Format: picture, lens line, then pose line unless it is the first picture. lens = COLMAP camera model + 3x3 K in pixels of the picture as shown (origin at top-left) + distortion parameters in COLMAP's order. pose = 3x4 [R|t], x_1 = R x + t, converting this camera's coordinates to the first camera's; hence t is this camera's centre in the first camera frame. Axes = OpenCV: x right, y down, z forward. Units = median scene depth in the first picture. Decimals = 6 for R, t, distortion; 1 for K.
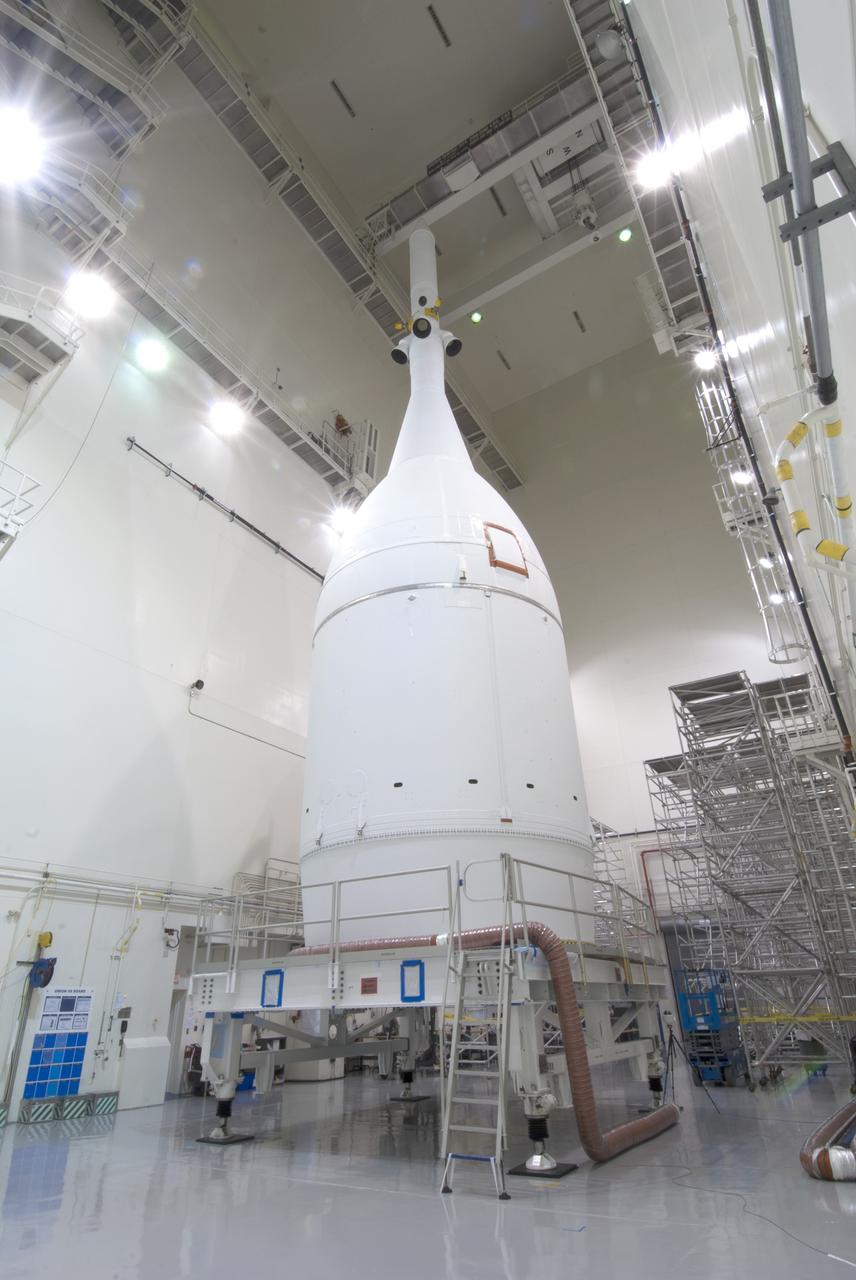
lens RADIAL K [[668.4, 0, 436.6], [0, 668.4, 642.3], [0, 0, 1]] dist [0.048980, -0.052933]
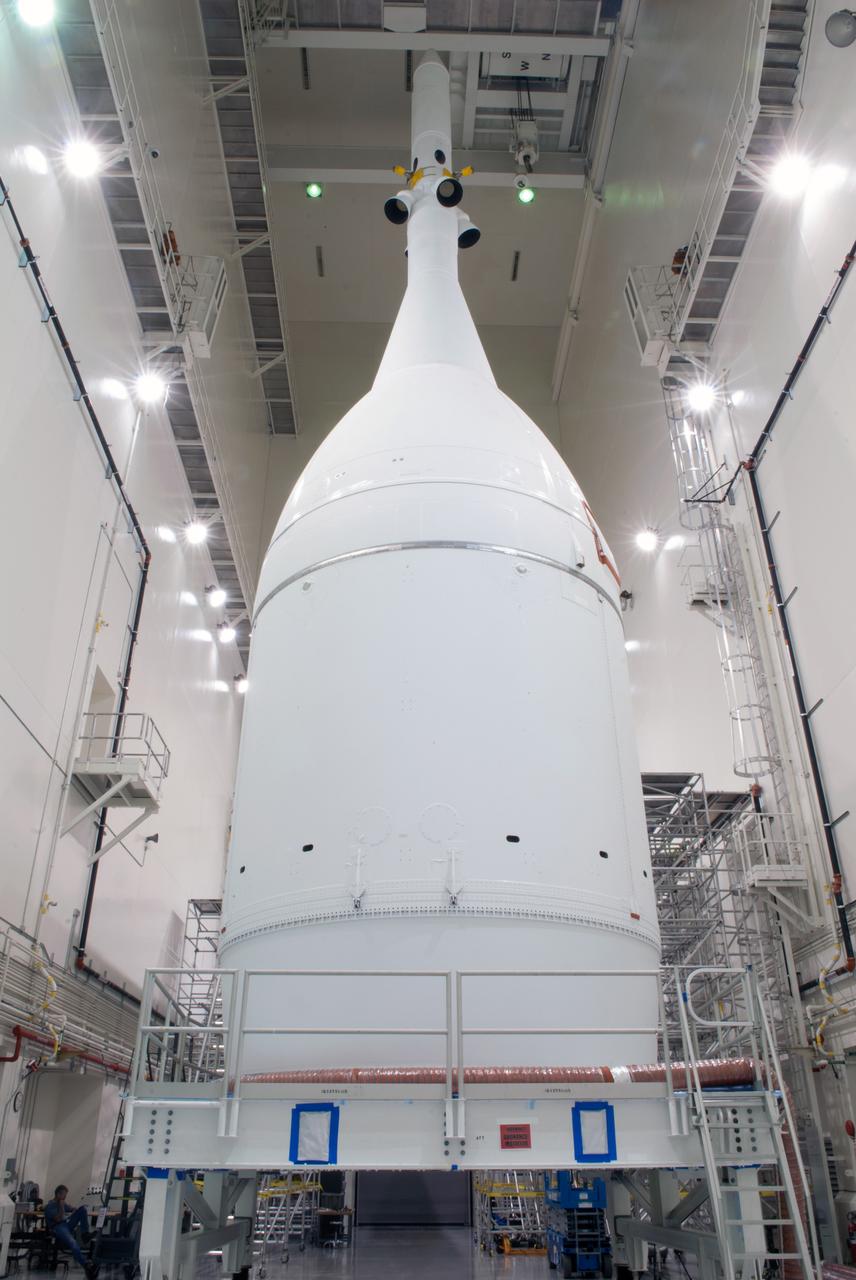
lens RADIAL K [[948.8, 0, 398.4], [0, 948.8, 640.0], [0, 0, 1]] dist [-0.040531, -0.013664]
pose [[0.840878, 0.287336, 0.458653, -0.530006], [-0.272864, 0.956921, -0.099230, 0.124392], [-0.467408, -0.041709, 0.883057, 0.200941]]
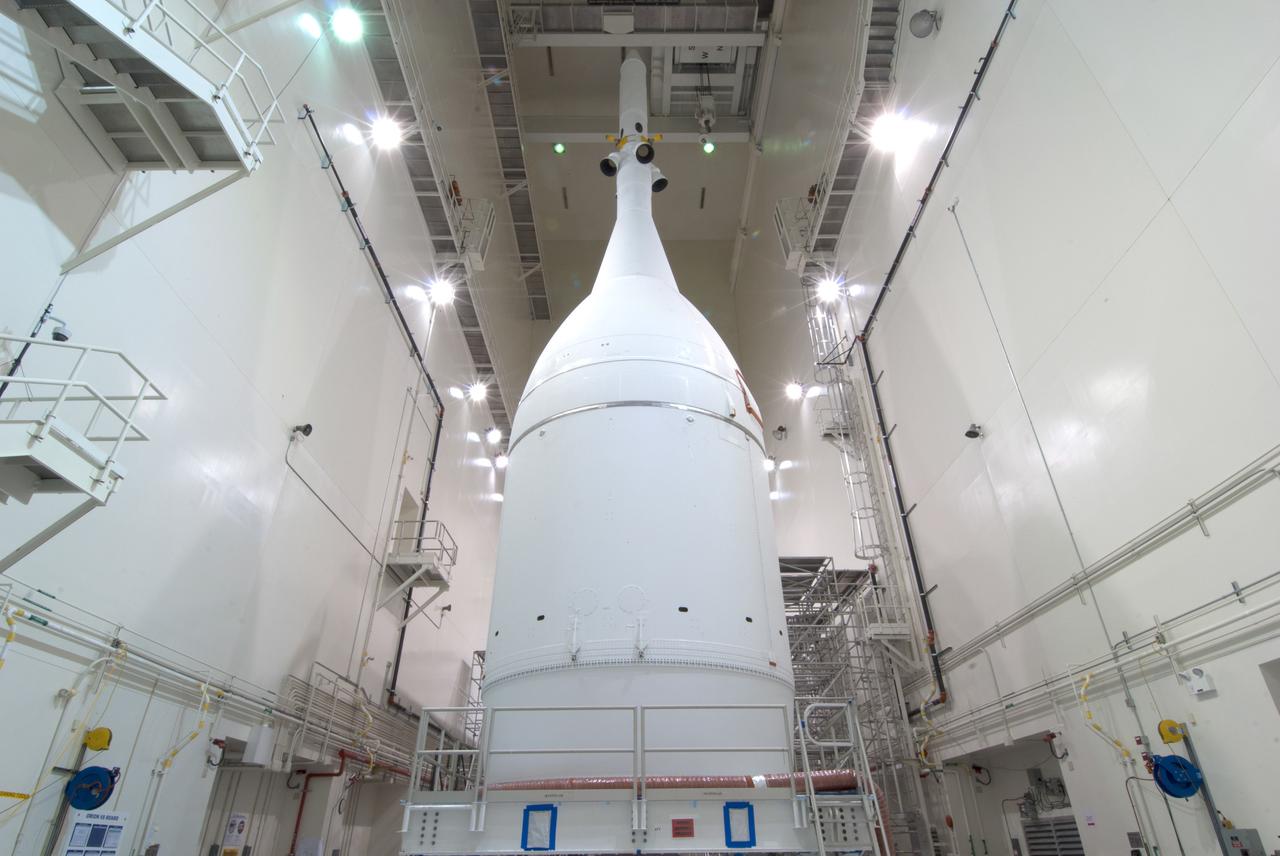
lens RADIAL K [[668.4, 0, 624.3], [0, 668.4, 438.3], [0, 0, 1]] dist [0.048980, -0.052933]
pose [[0.851298, 0.286783, 0.439372, -0.510868], [-0.258106, 0.957971, -0.125190, 0.101580], [-0.456808, -0.006831, 0.889539, 0.167058]]
